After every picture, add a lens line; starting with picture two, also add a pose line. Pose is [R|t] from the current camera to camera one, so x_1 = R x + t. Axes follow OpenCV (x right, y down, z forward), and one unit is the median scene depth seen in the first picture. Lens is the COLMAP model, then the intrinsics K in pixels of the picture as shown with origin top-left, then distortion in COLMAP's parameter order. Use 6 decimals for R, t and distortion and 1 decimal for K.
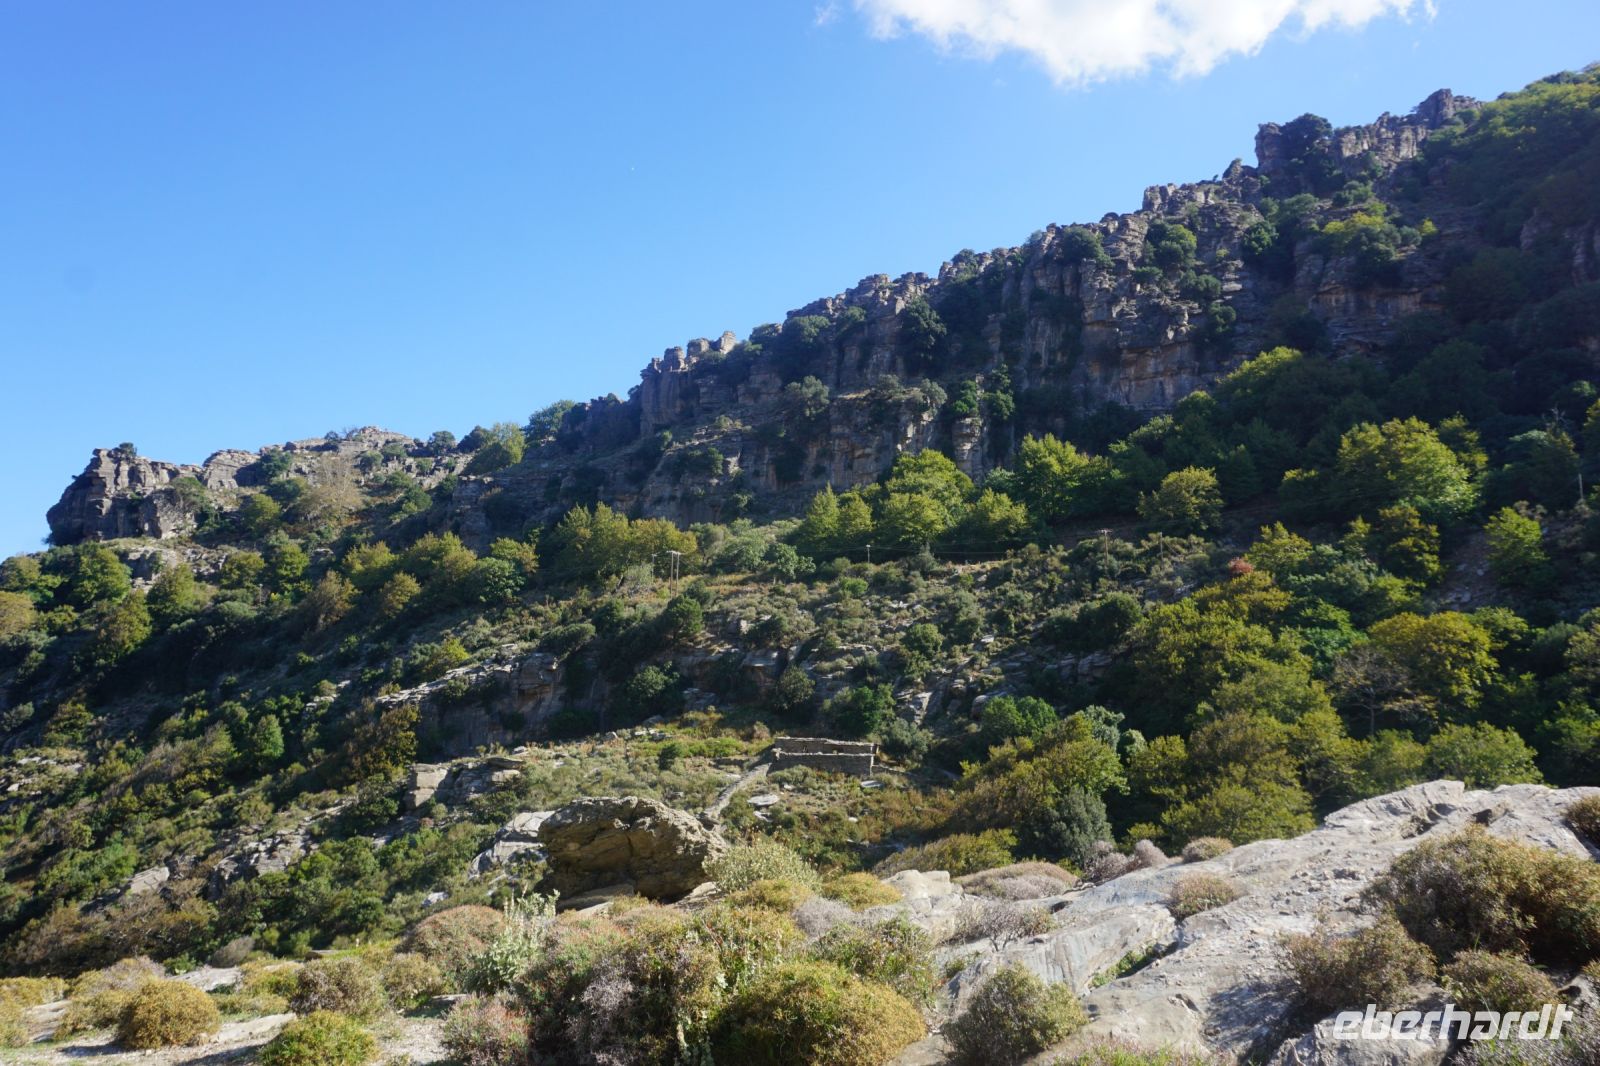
lens RADIAL K [[1207.8, 0, 800.0], [0, 1207.8, 533.0], [0, 0, 1]] dist [-0.070394, 0.049631]
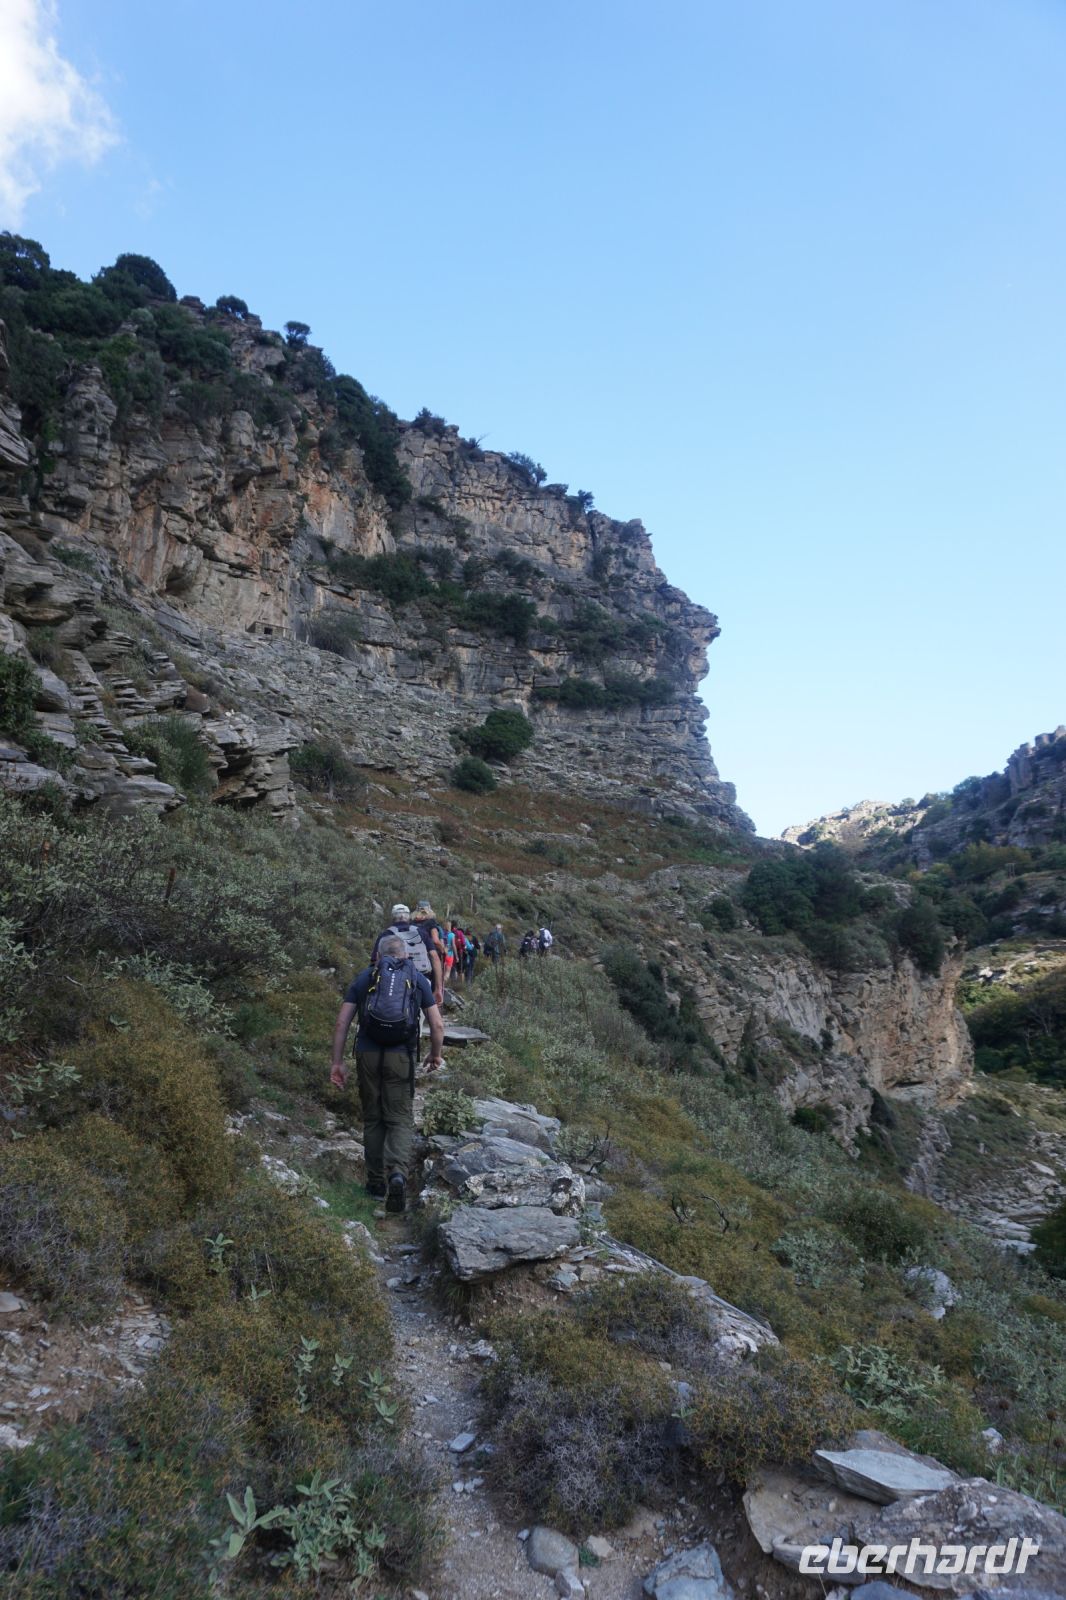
lens RADIAL K [[1037.4, 0, 533.0], [0, 1037.4, 800.0], [0, 0, 1]] dist [-0.077636, 0.040358]
pose [[0.776374, -0.132857, -0.616111, 0.367923], [0.103963, 0.991135, -0.082721, -0.033293], [0.621640, 0.000170, 0.783303, -0.925091]]
